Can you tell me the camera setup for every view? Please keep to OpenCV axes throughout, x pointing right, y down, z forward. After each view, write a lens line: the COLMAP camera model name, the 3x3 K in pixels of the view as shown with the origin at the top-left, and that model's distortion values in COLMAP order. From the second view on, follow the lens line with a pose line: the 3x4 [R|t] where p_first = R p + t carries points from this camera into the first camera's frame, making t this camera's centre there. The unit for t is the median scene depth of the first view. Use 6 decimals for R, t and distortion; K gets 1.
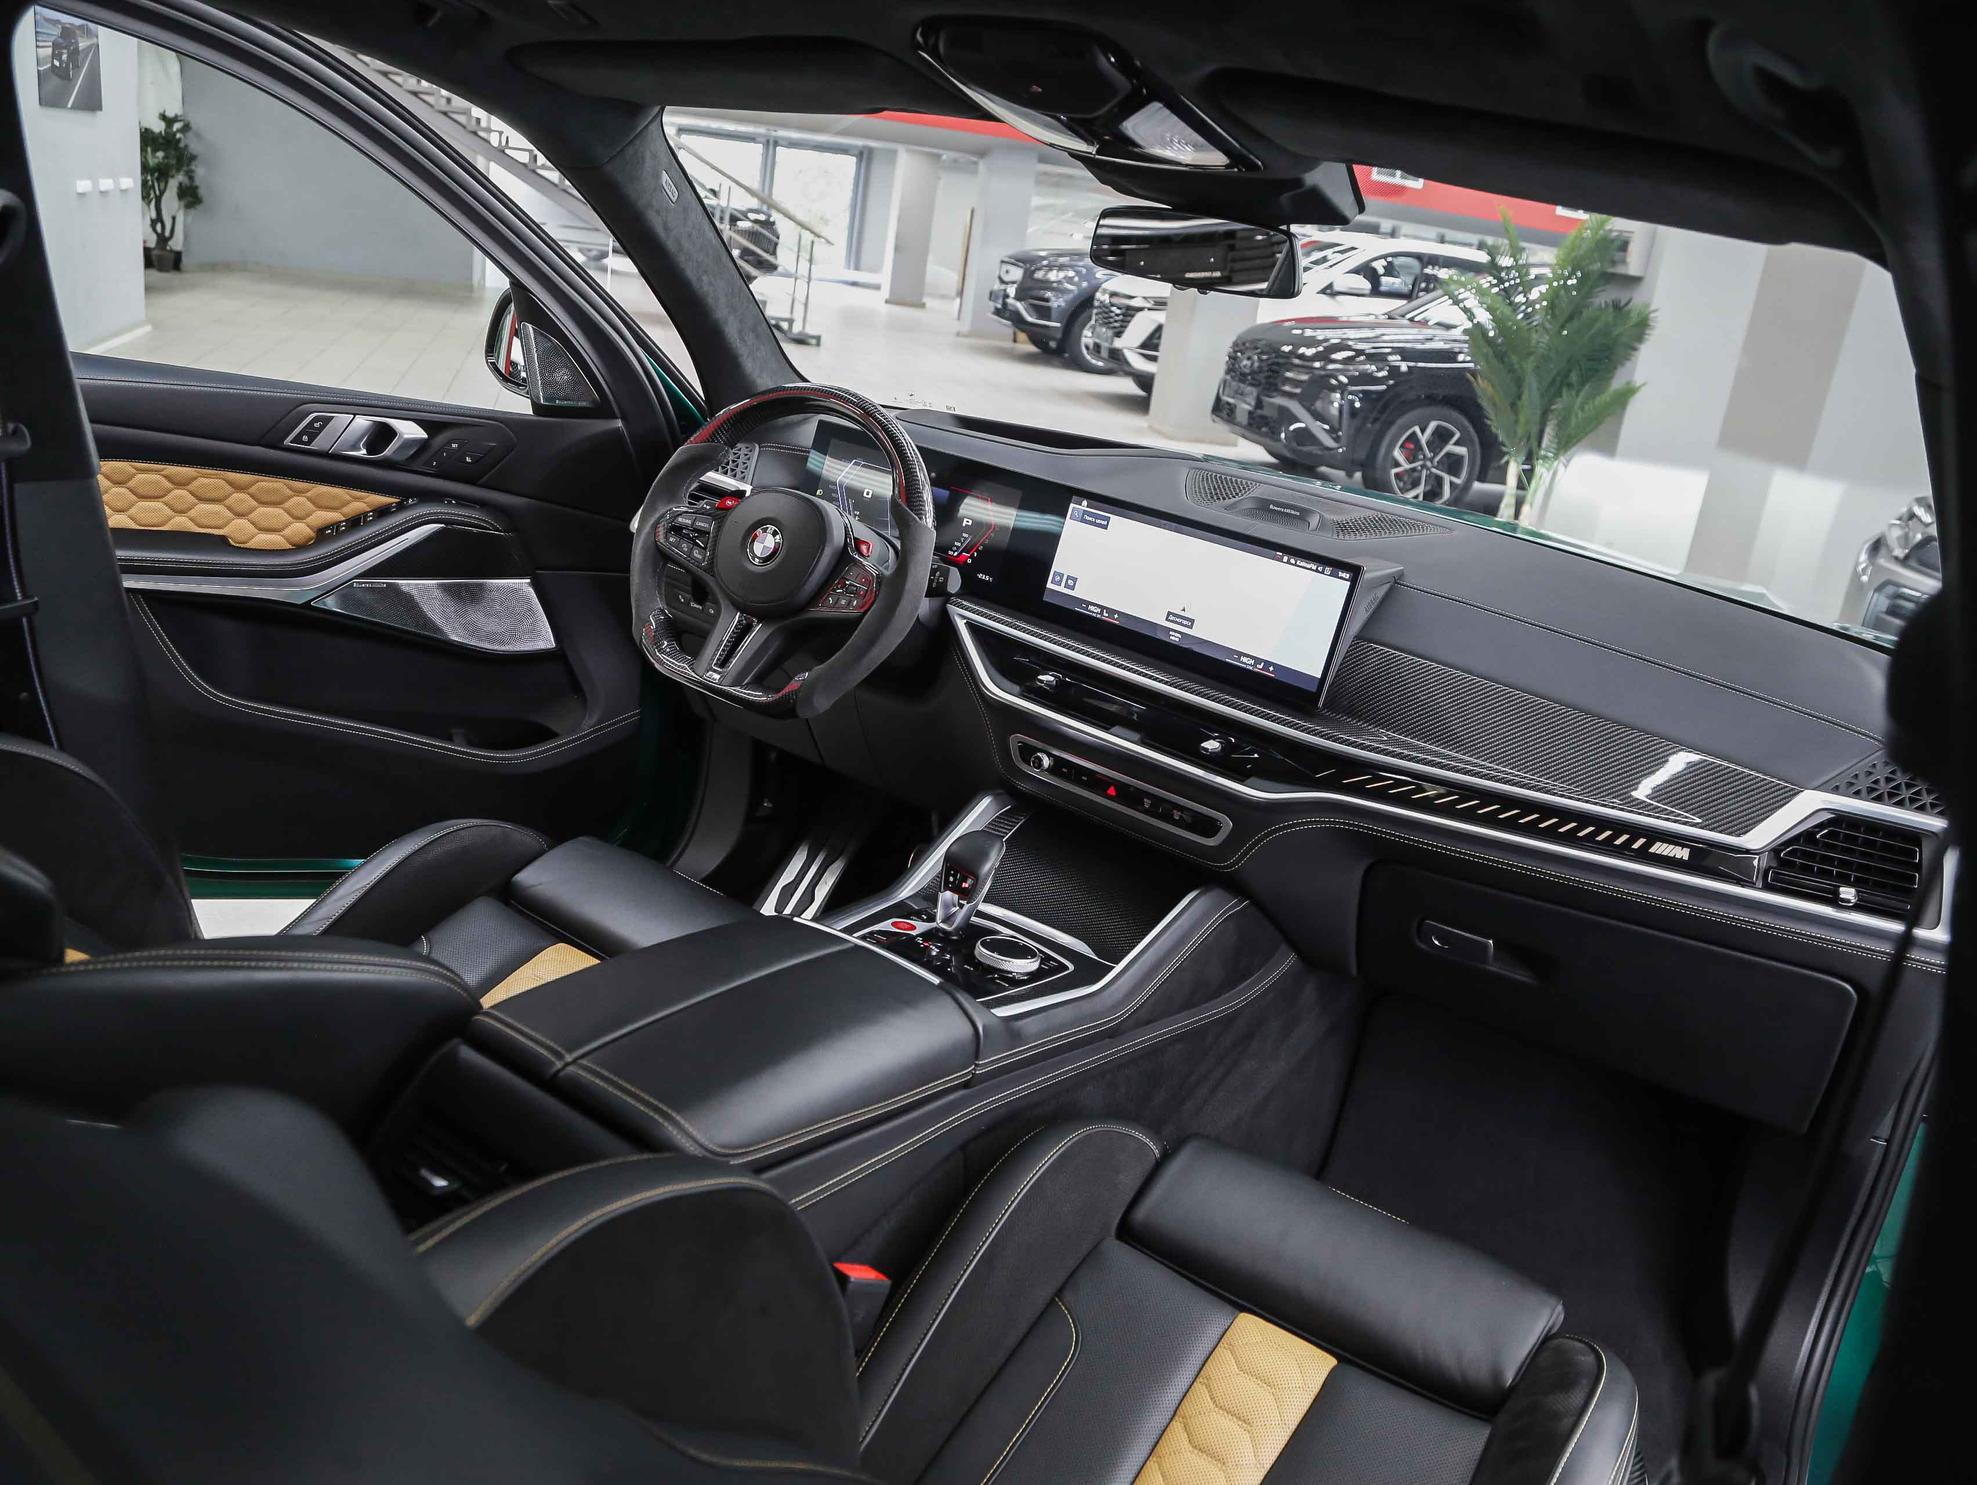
lens RADIAL K [[1520.8, 0, 989.4], [0, 1520.8, 749.8], [0, 0, 1]] dist [-0.117935, 0.043423]
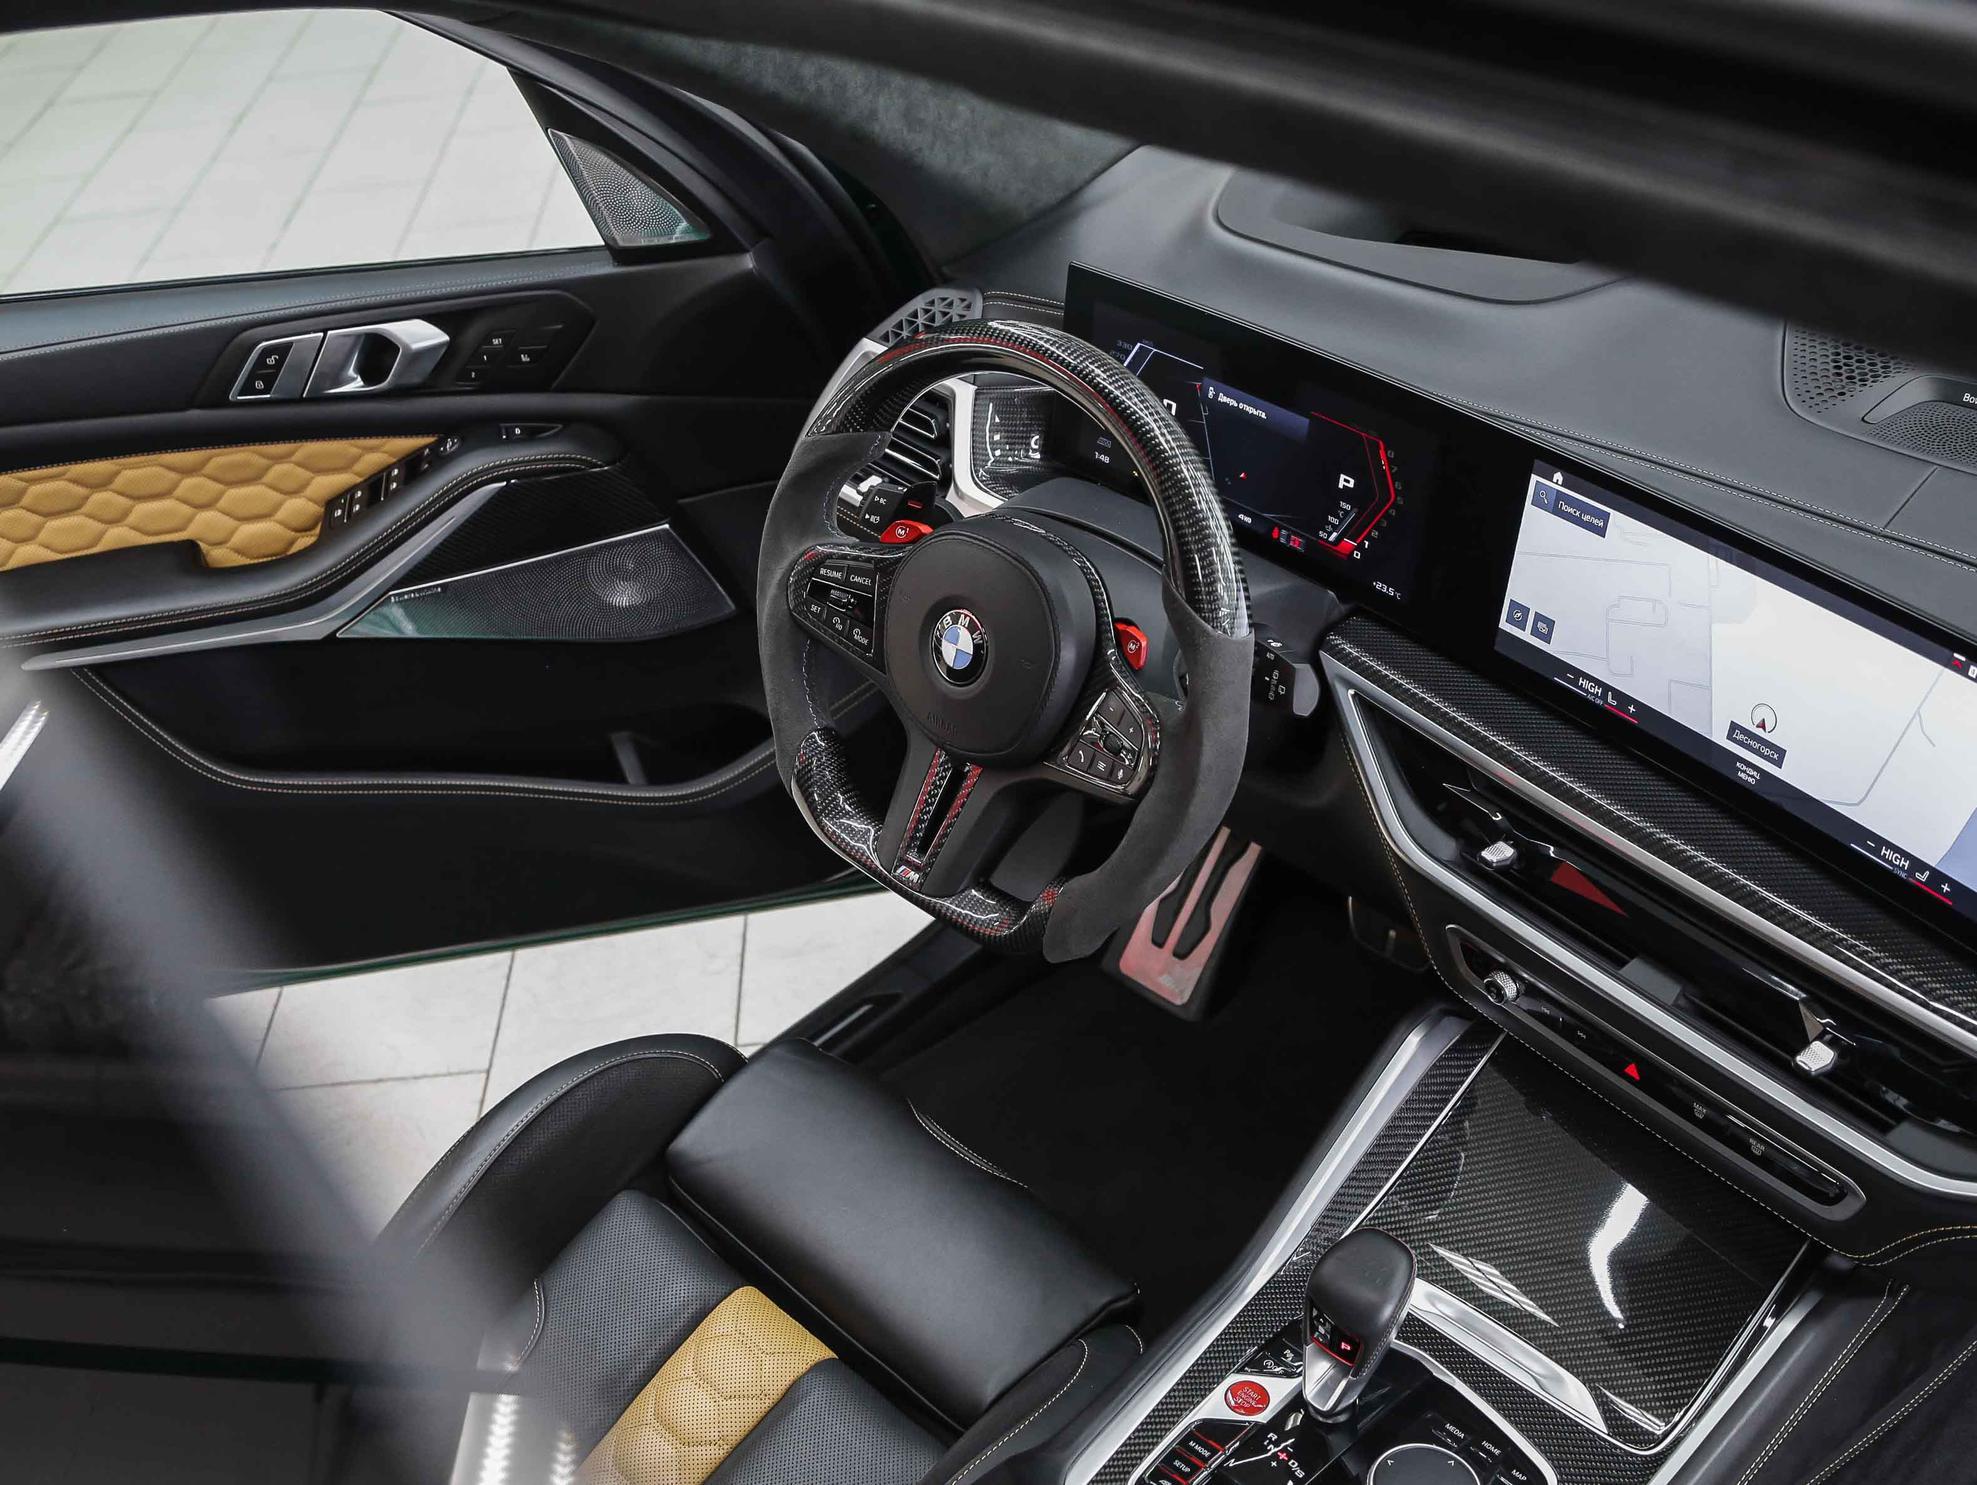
lens RADIAL K [[2150.0, 0, 975.3], [0, 2150.0, 759.6], [0, 0, 1]] dist [-0.021714, 0.000000]
pose [[0.949197, -0.058962, -0.309108, 0.094106], [0.146582, 0.952058, 0.268513, -0.294210], [0.278457, -0.300182, 0.912334, 0.261093]]
